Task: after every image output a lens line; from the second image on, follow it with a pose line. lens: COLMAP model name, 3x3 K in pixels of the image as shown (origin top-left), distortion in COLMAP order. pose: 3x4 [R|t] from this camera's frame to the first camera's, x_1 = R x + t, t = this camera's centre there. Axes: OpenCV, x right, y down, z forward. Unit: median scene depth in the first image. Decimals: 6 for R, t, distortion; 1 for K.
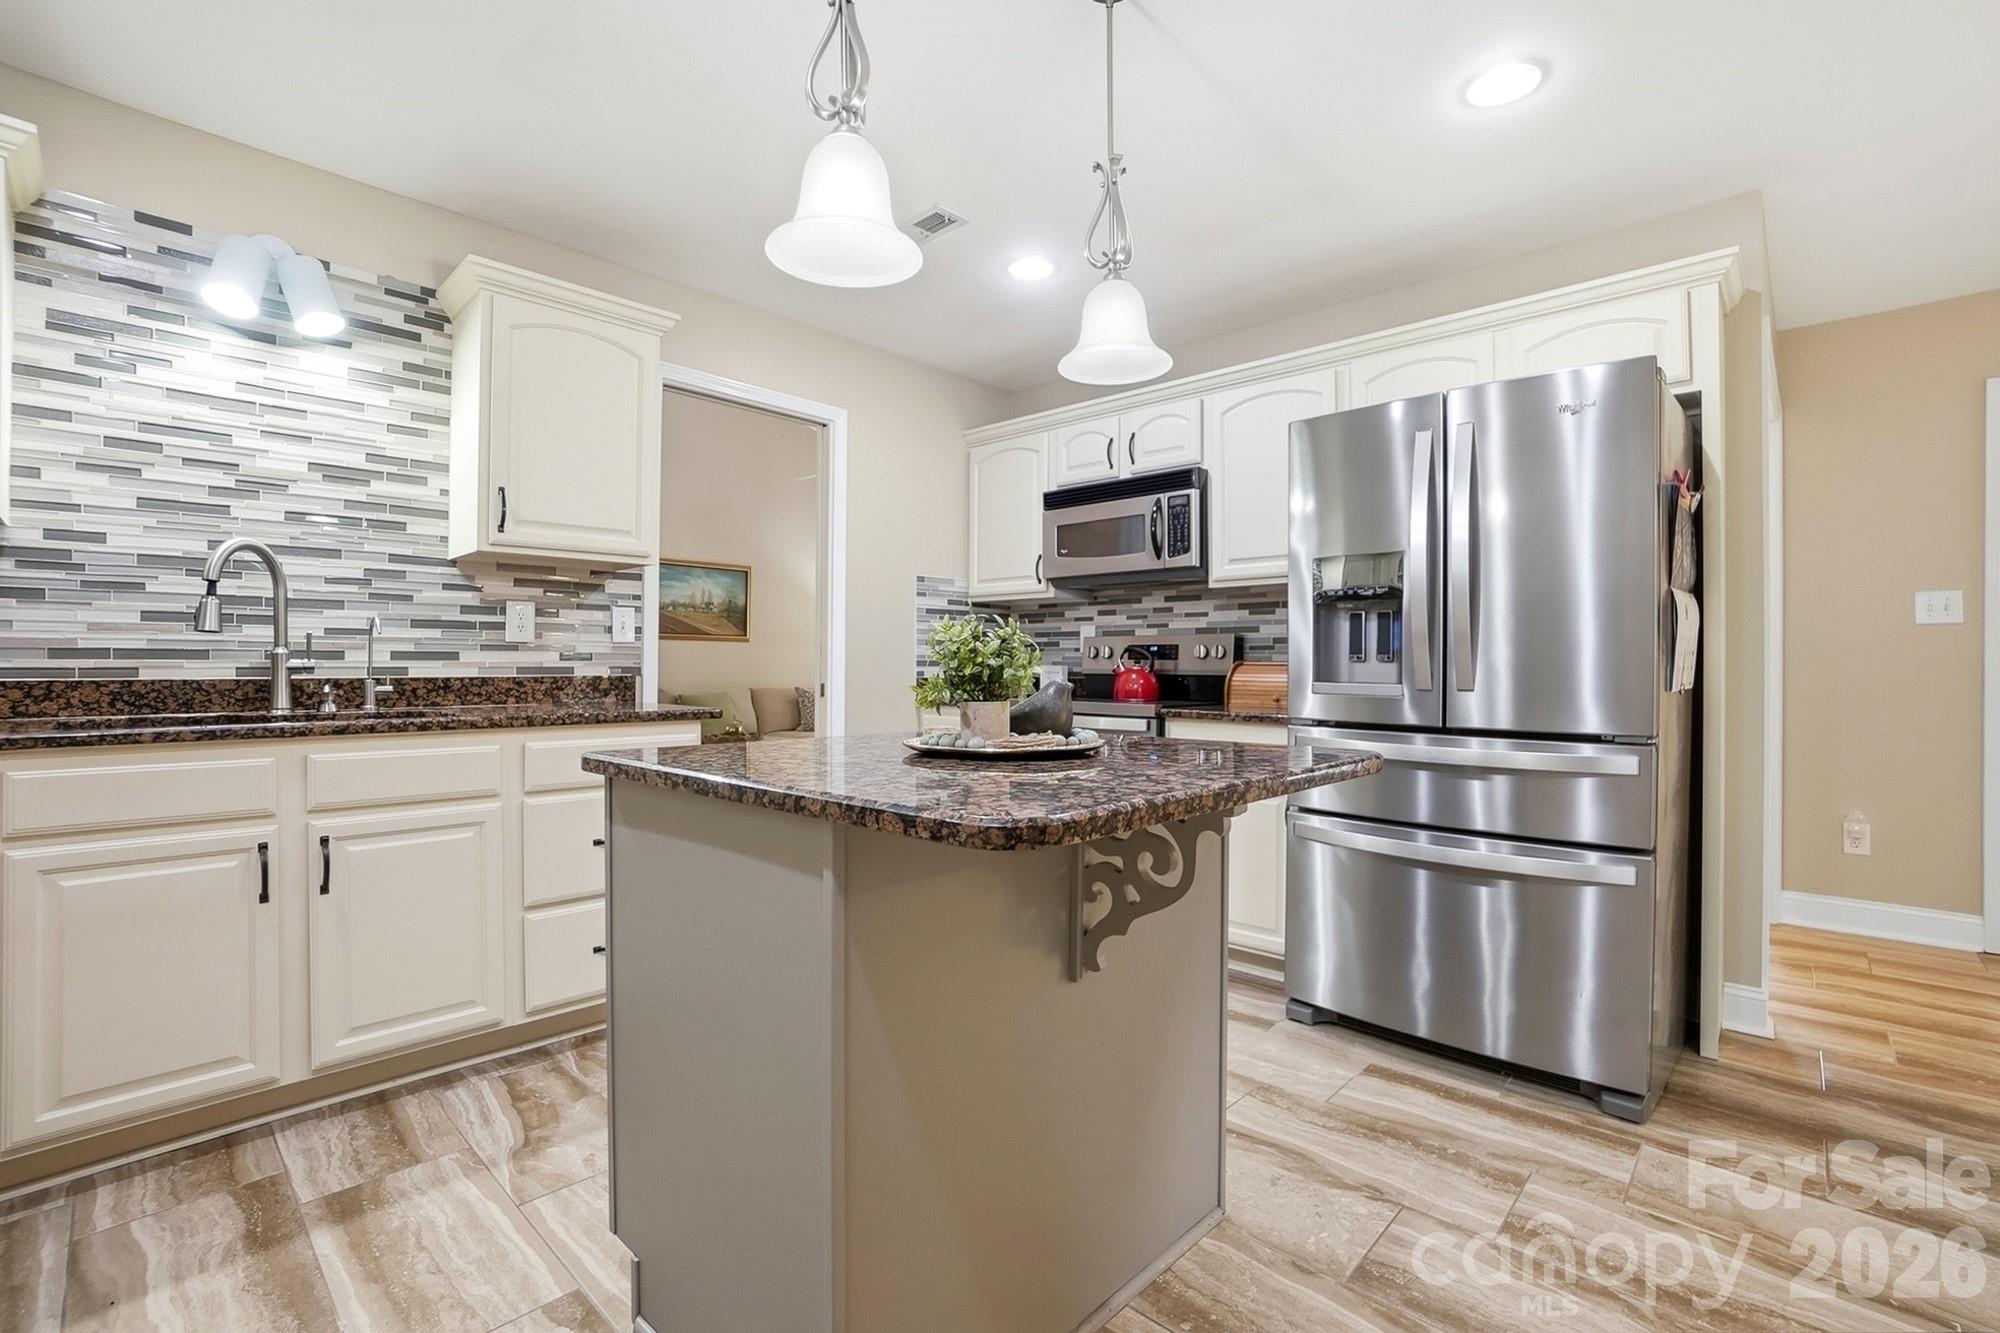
lens RADIAL K [[901.5, 0, 988.4], [0, 901.5, 658.1], [0, 0, 1]] dist [-0.036021, 0.014143]
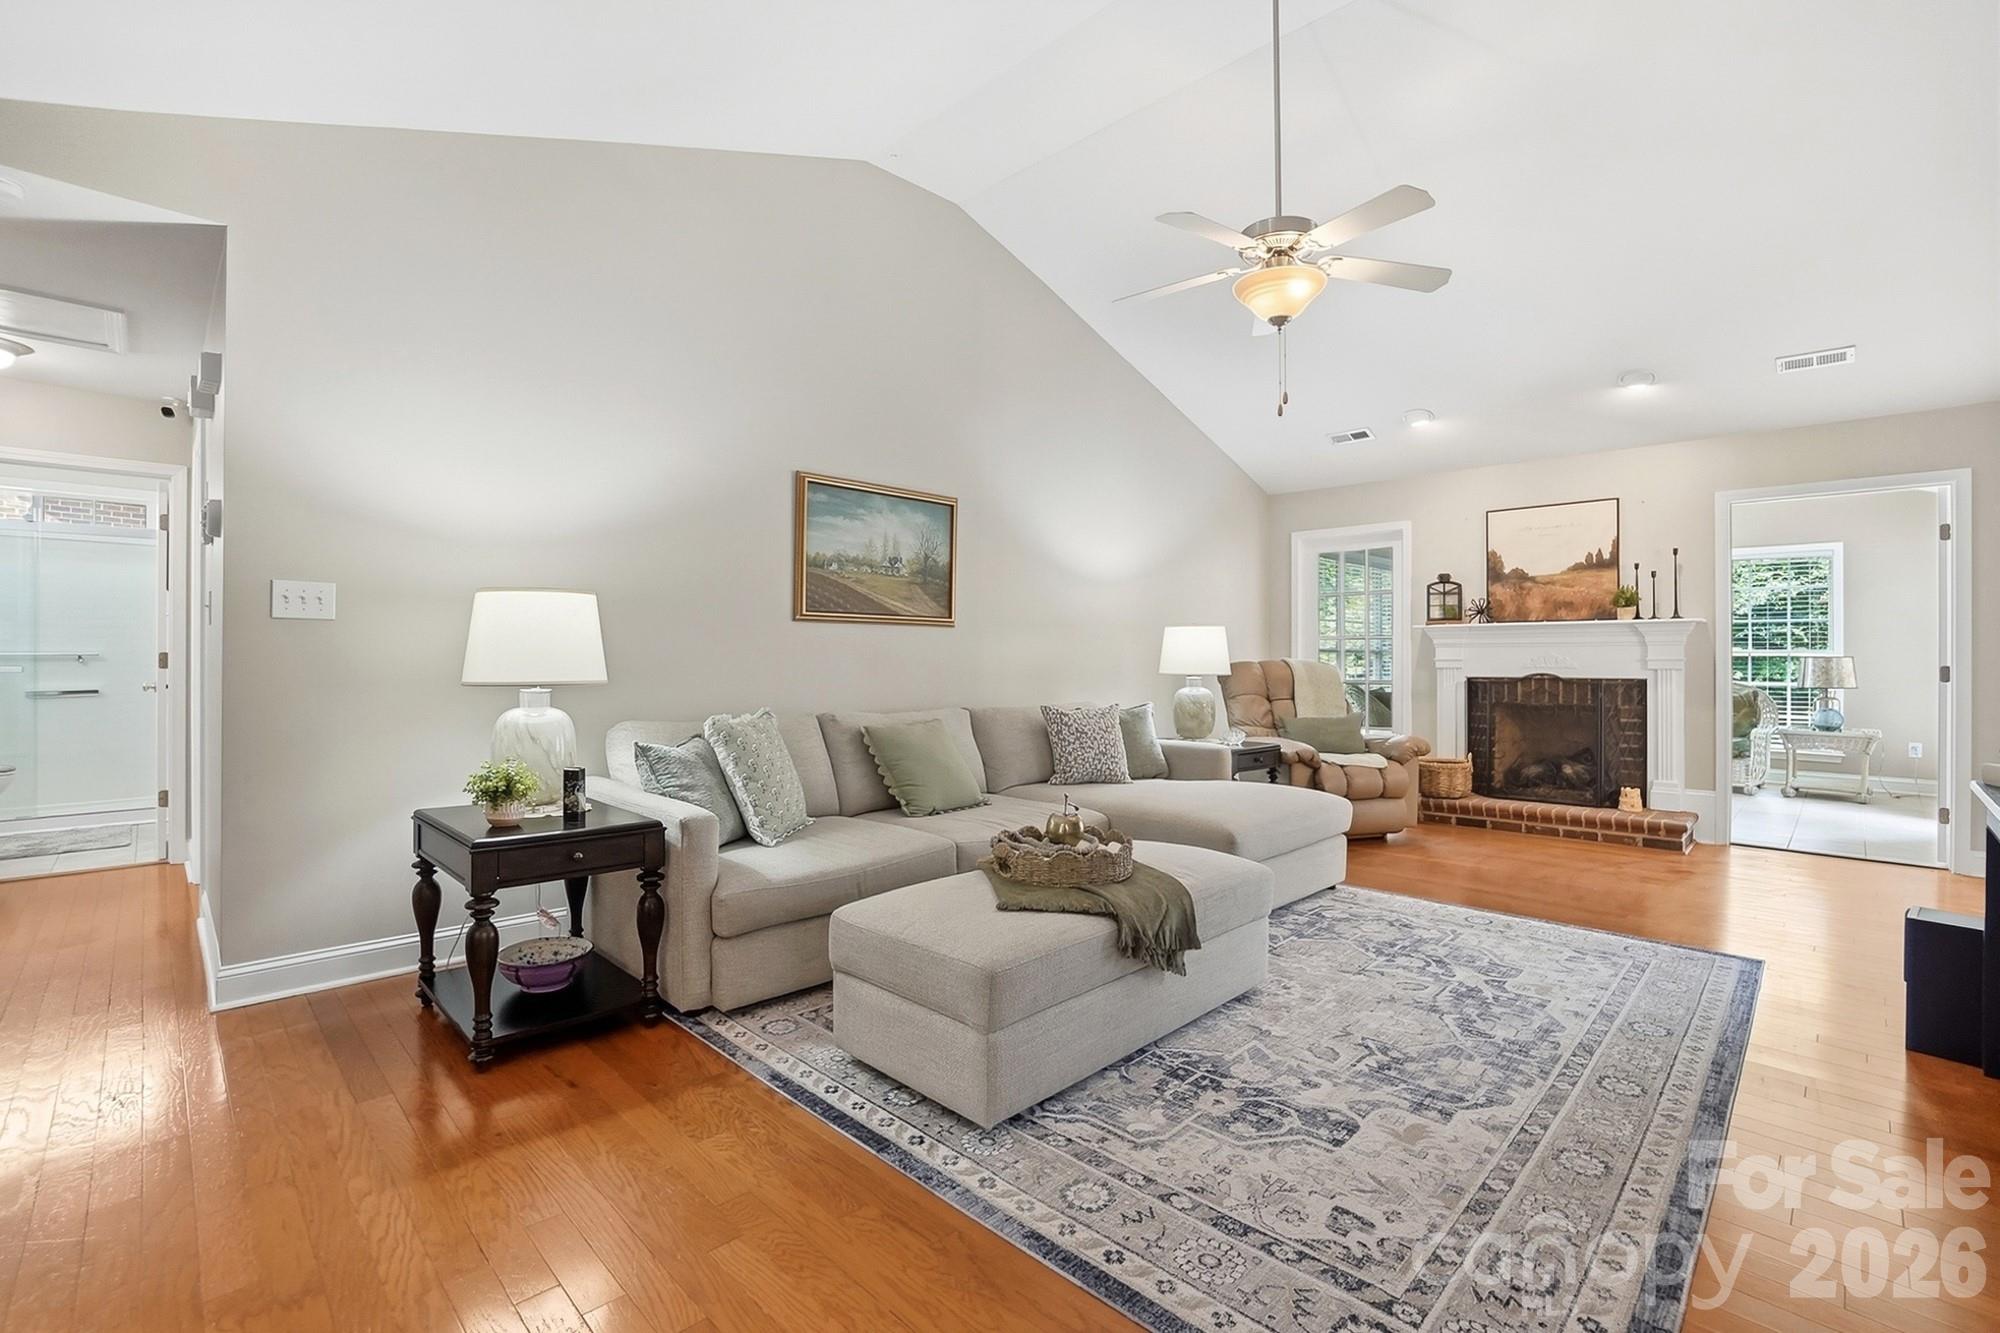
lens RADIAL K [[901.5, 0, 988.4], [0, 901.5, 658.1], [0, 0, 1]] dist [-0.036021, 0.014143]
pose [[0.999644, -0.004402, -0.026307, -0.236073], [0.004536, 0.999977, 0.005031, -0.001414], [0.026284, -0.005149, 0.999641, 0.432683]]
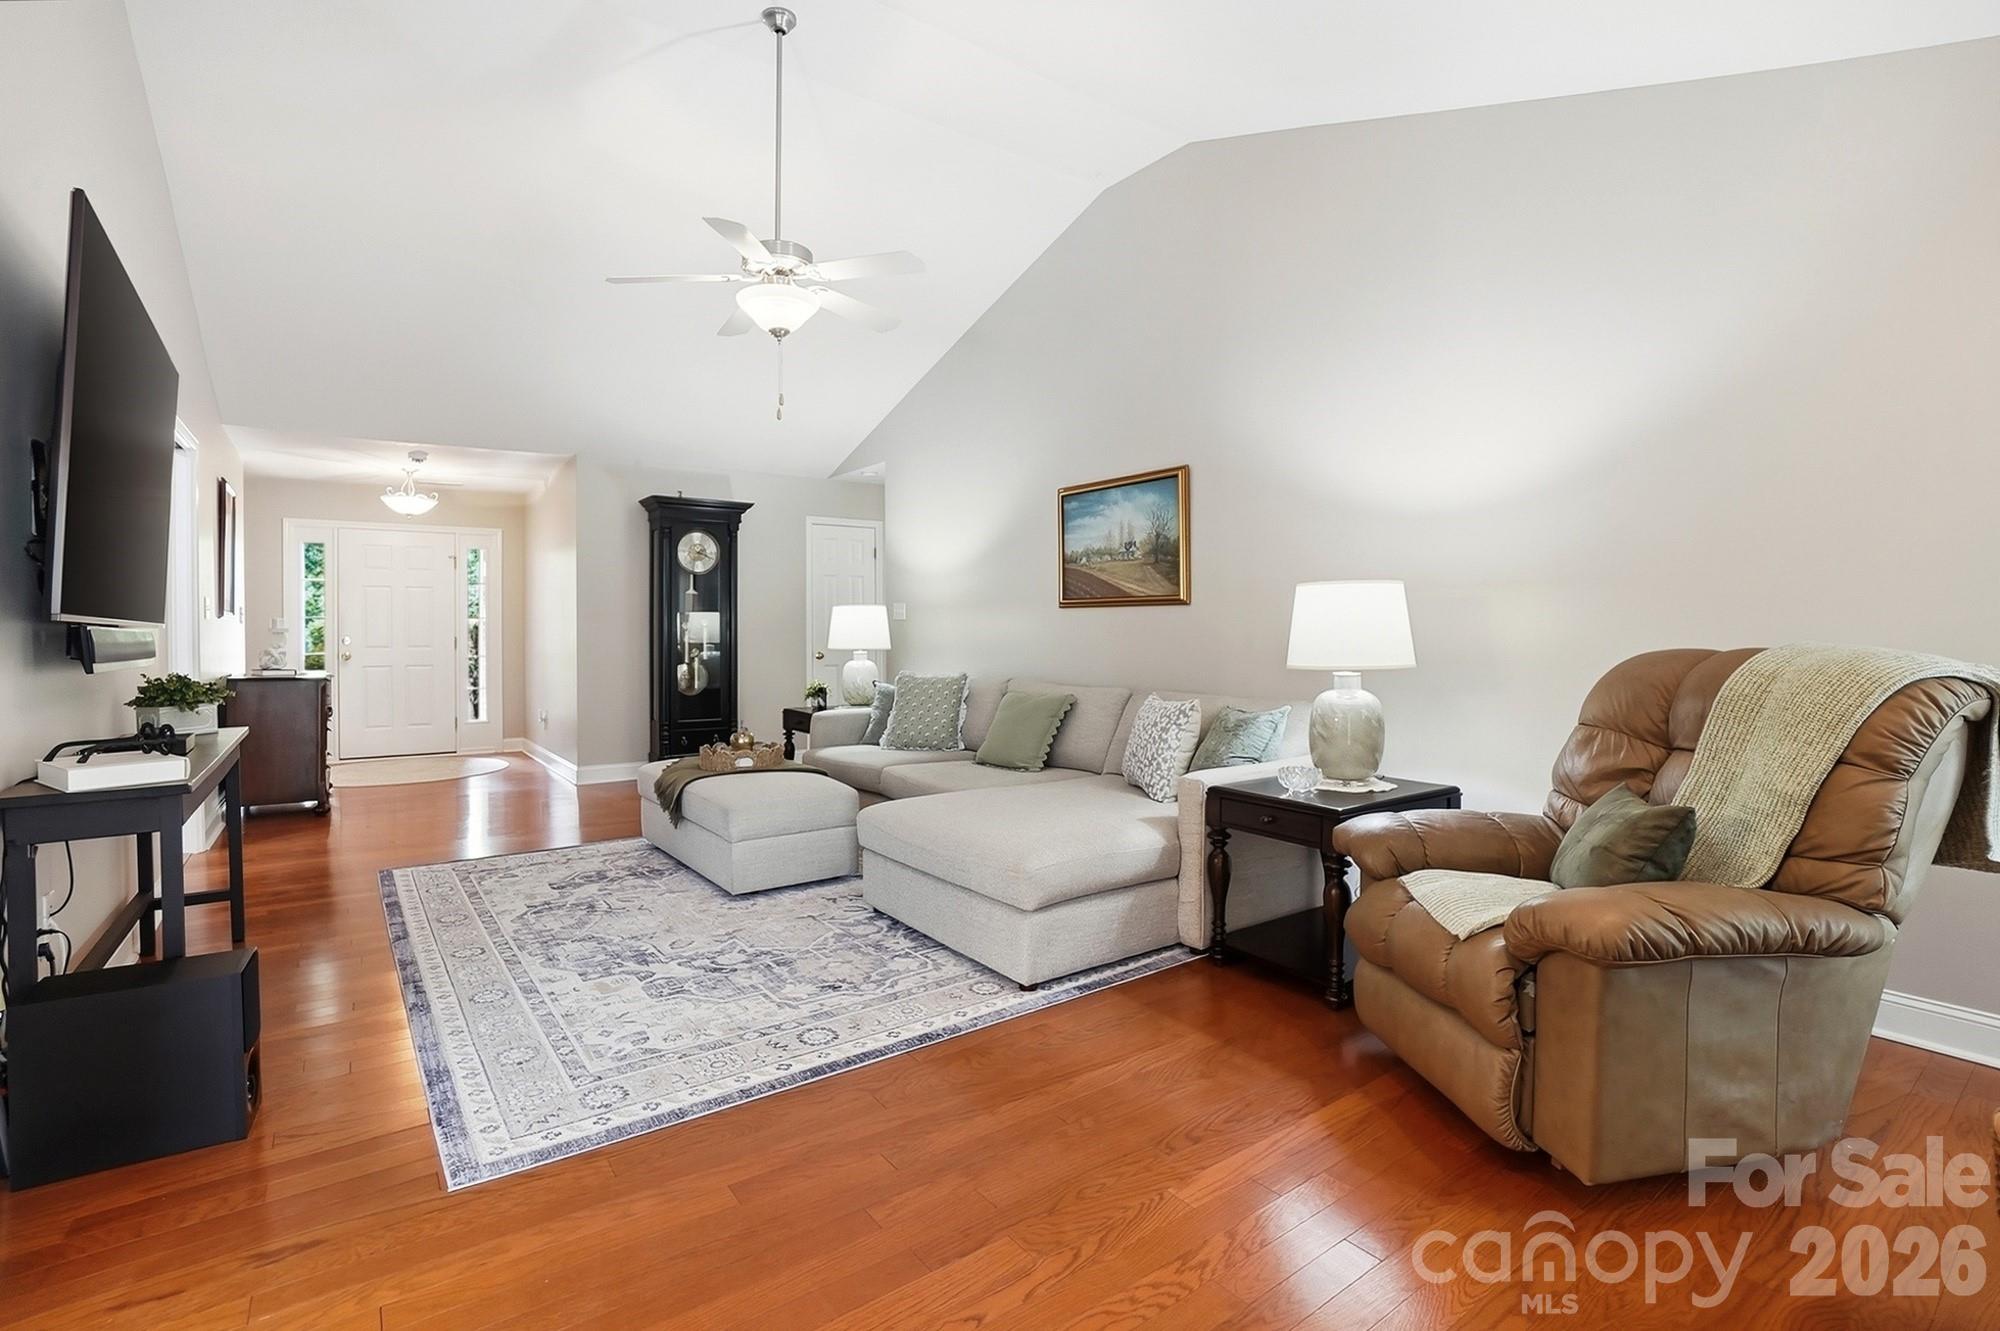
lens RADIAL K [[901.5, 0, 988.4], [0, 901.5, 657.1], [0, 0, 1]] dist [-0.036021, 0.014143]
pose [[-0.187852, 0.022264, -0.981945, 0.292106], [0.009320, 0.999738, 0.020885, 0.000760], [0.982153, -0.005229, -0.188010, 1.013699]]
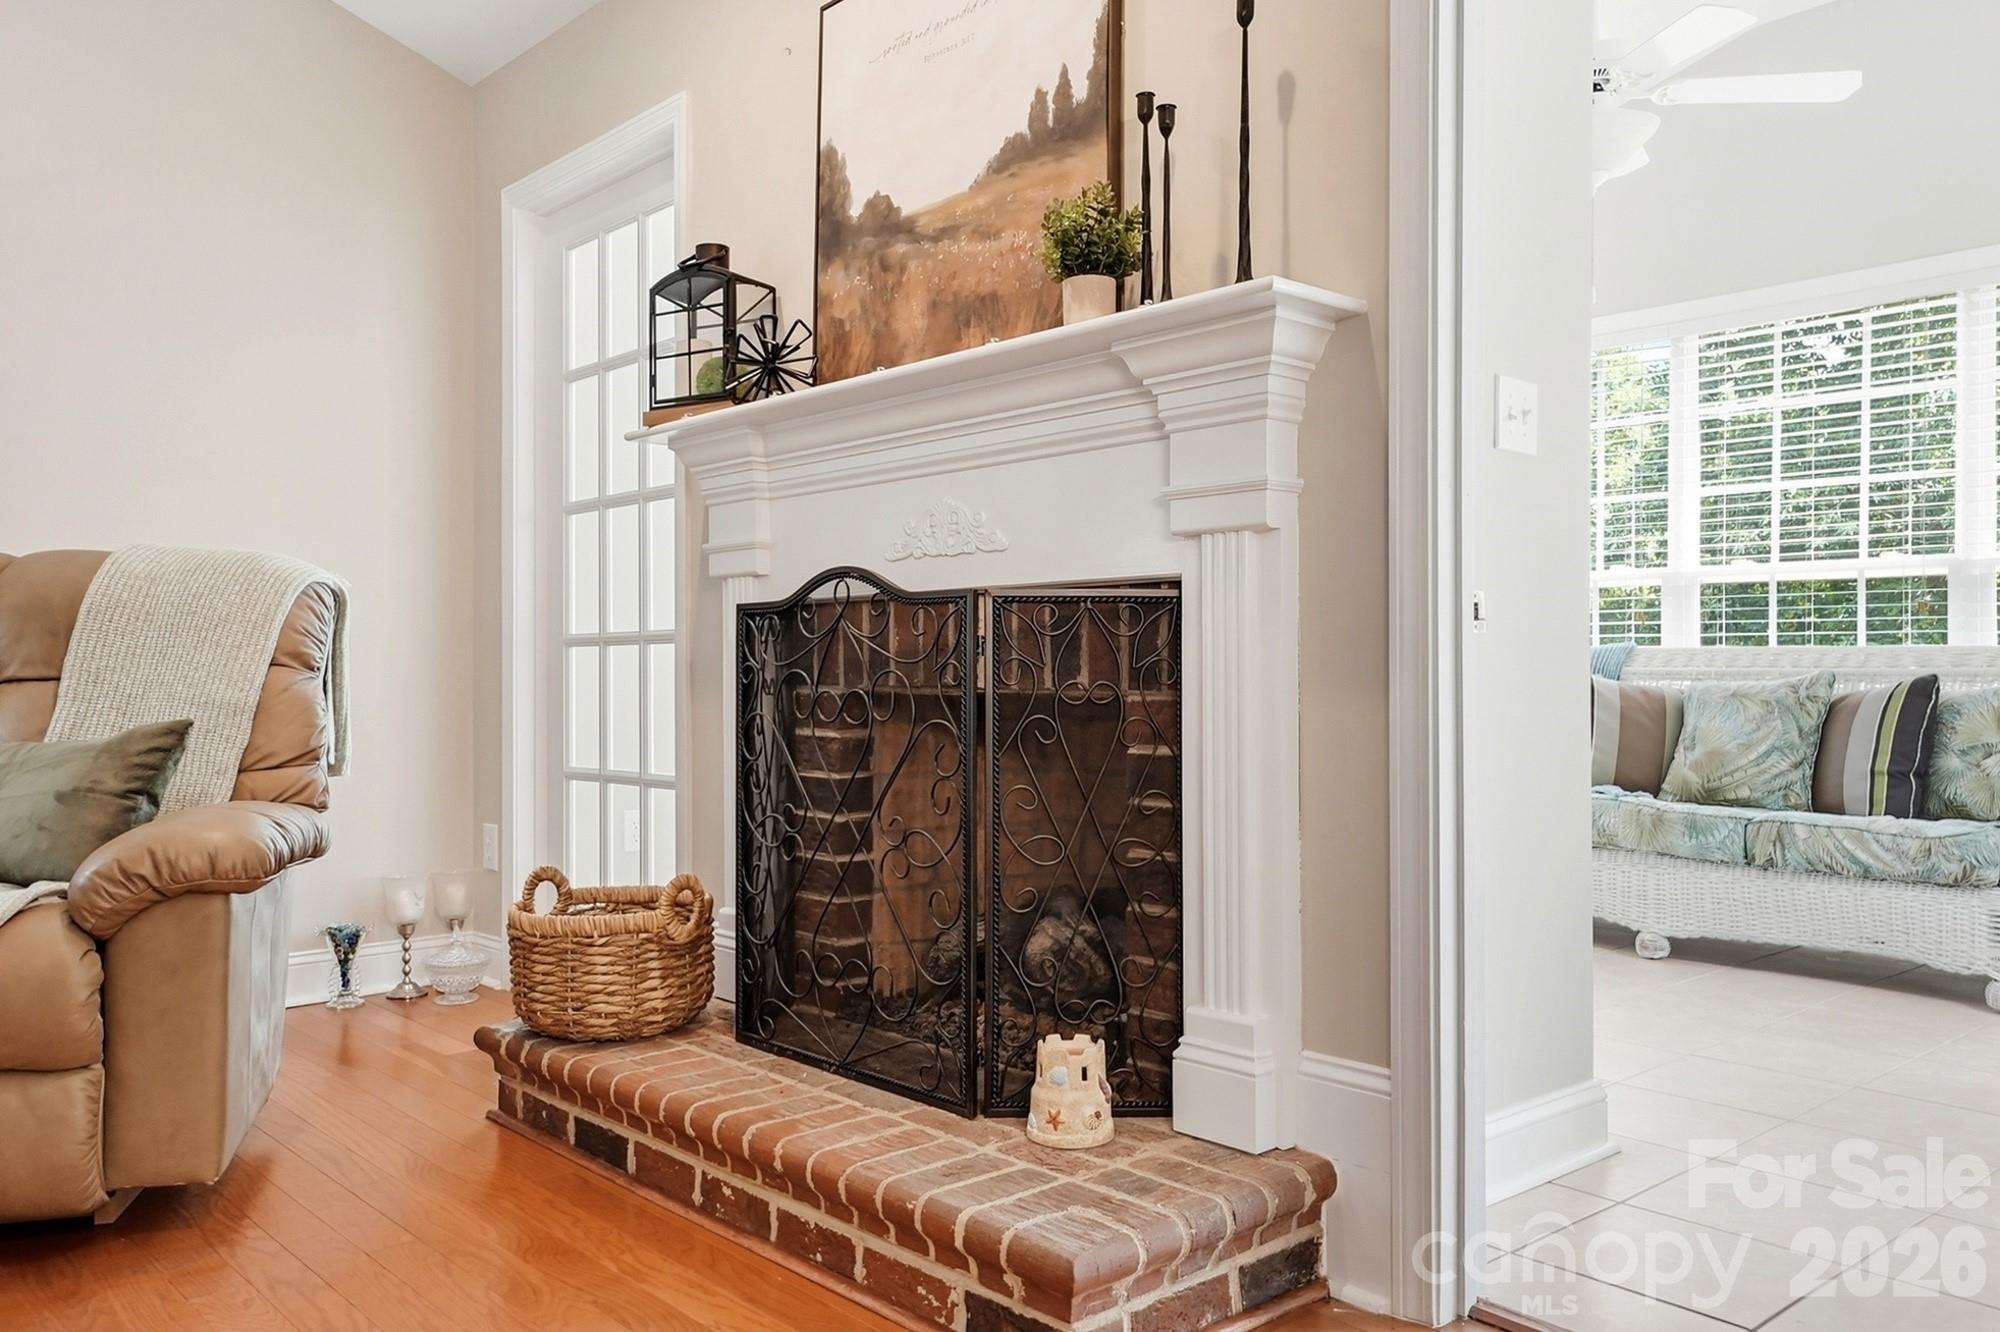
lens RADIAL K [[1527.8, 0, 1000.0], [0, 1527.8, 666.0], [0, 0, 1]] dist [0.052024, 0.000148]
pose [[0.995697, -0.007590, -0.092361, 0.236580], [0.007274, 0.999966, -0.003759, 0.037109], [0.092386, 0.003071, 0.995719, 0.837182]]
